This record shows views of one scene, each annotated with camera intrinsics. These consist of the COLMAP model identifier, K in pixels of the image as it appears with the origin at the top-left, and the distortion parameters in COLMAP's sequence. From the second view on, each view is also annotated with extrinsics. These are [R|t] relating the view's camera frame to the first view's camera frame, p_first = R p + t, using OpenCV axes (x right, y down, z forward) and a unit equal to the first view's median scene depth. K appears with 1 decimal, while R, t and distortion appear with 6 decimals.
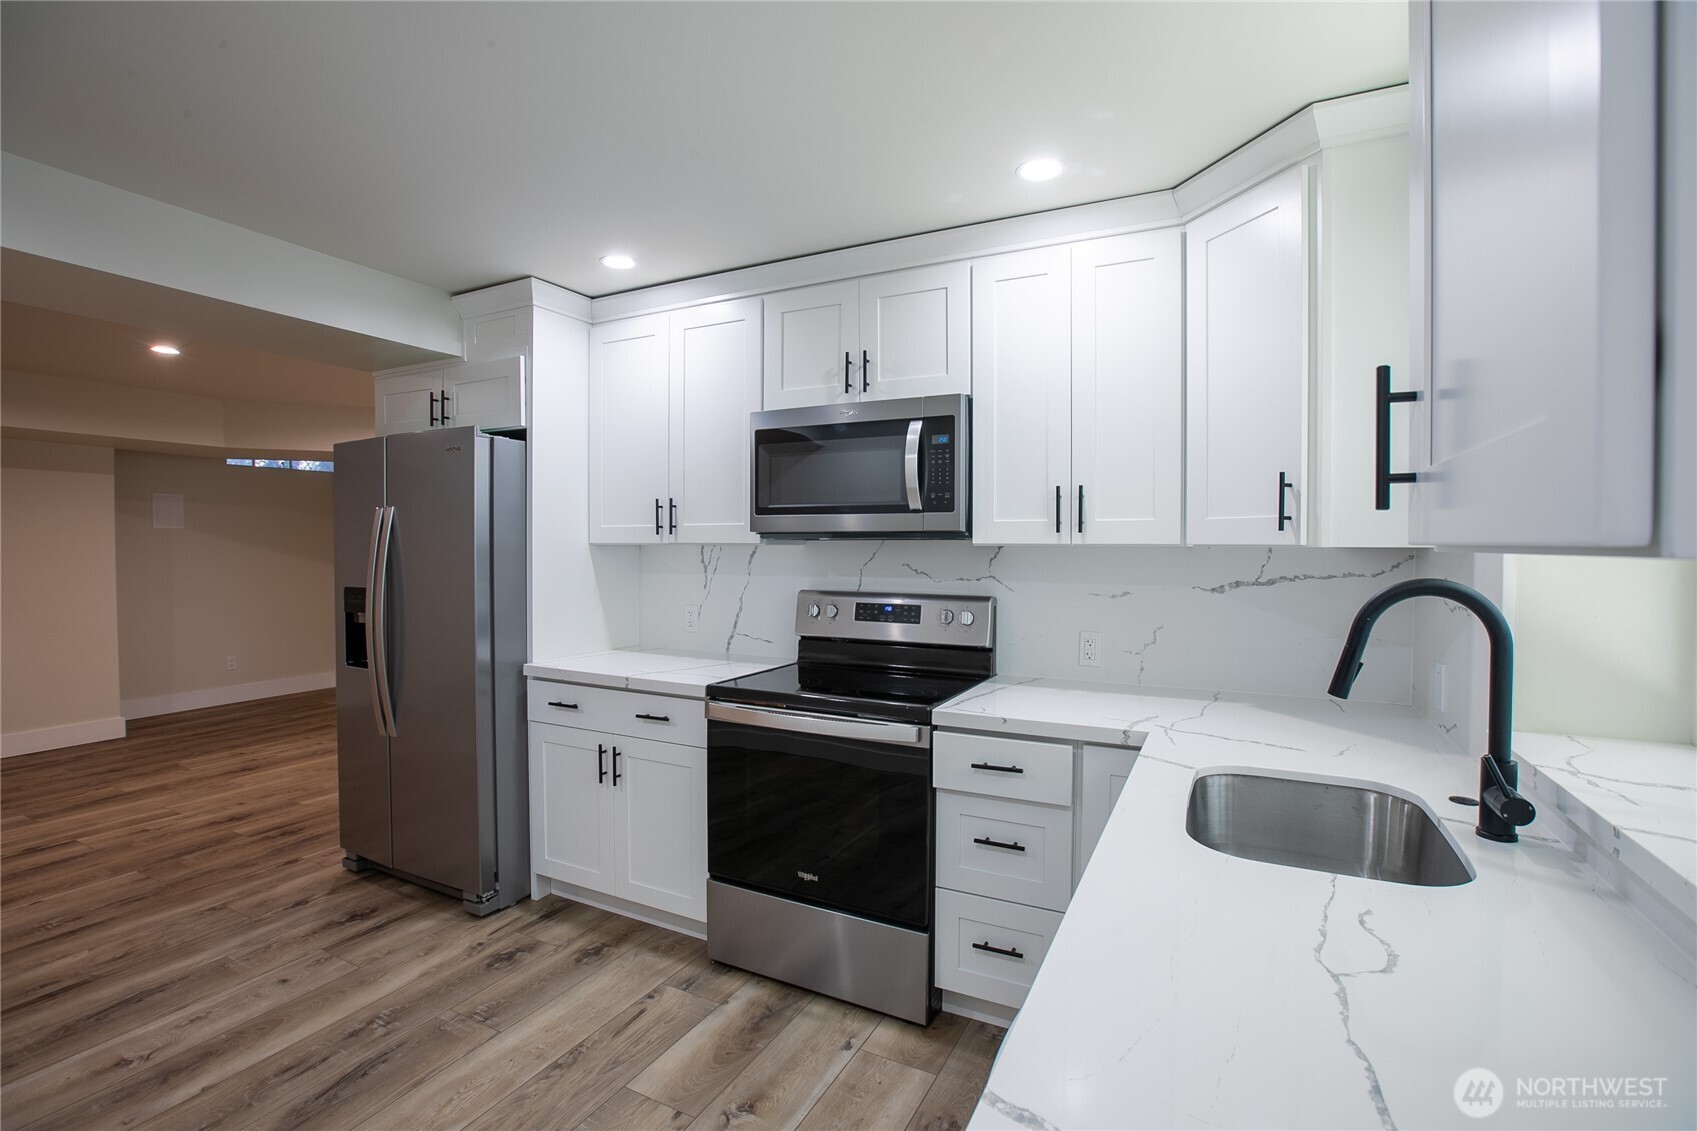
lens RADIAL K [[770.7, 0, 852.5], [0, 770.7, 584.5], [0, 0, 1]] dist [-0.050006, 0.017372]
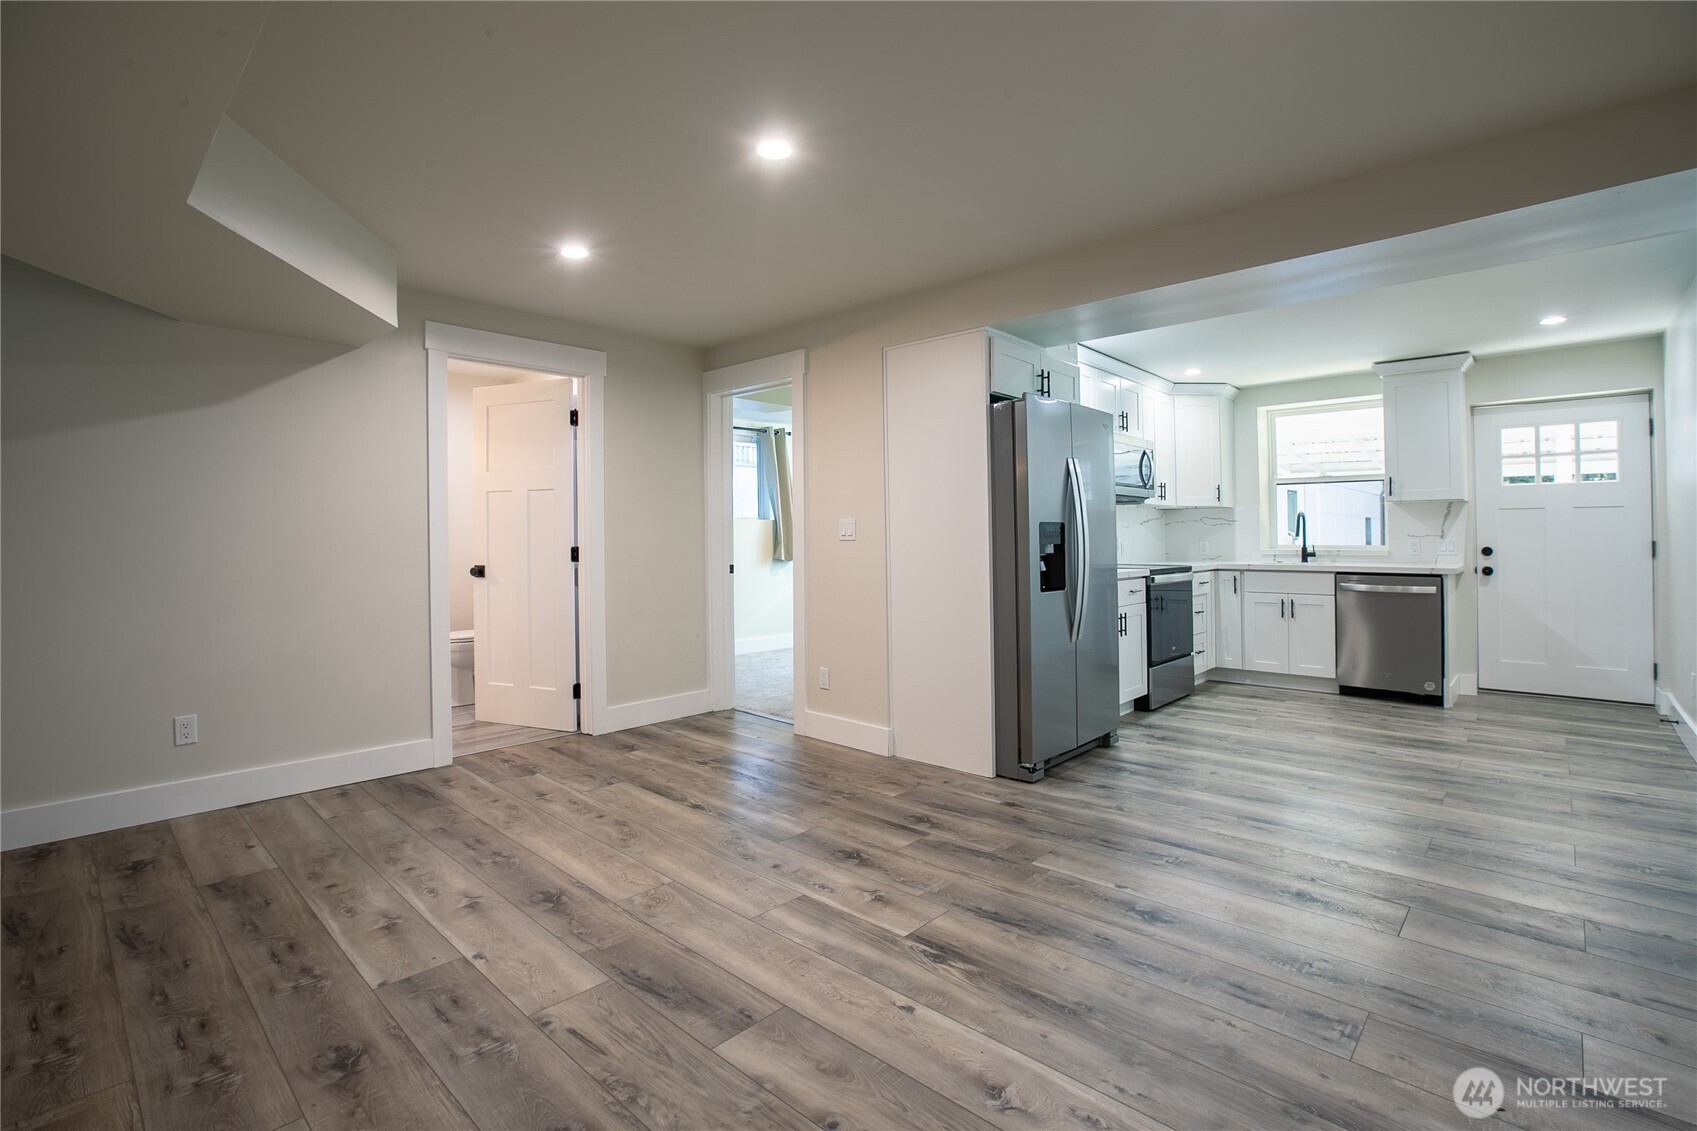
lens RADIAL K [[775.5, 0, 843.0], [0, 775.5, 550.0], [0, 0, 1]] dist [-0.046988, 0.015798]
pose [[0.279621, -0.019012, 0.959922, -2.151595], [0.057685, 0.998330, 0.002969, 0.026645], [-0.958376, 0.054543, 0.280251, 1.106007]]
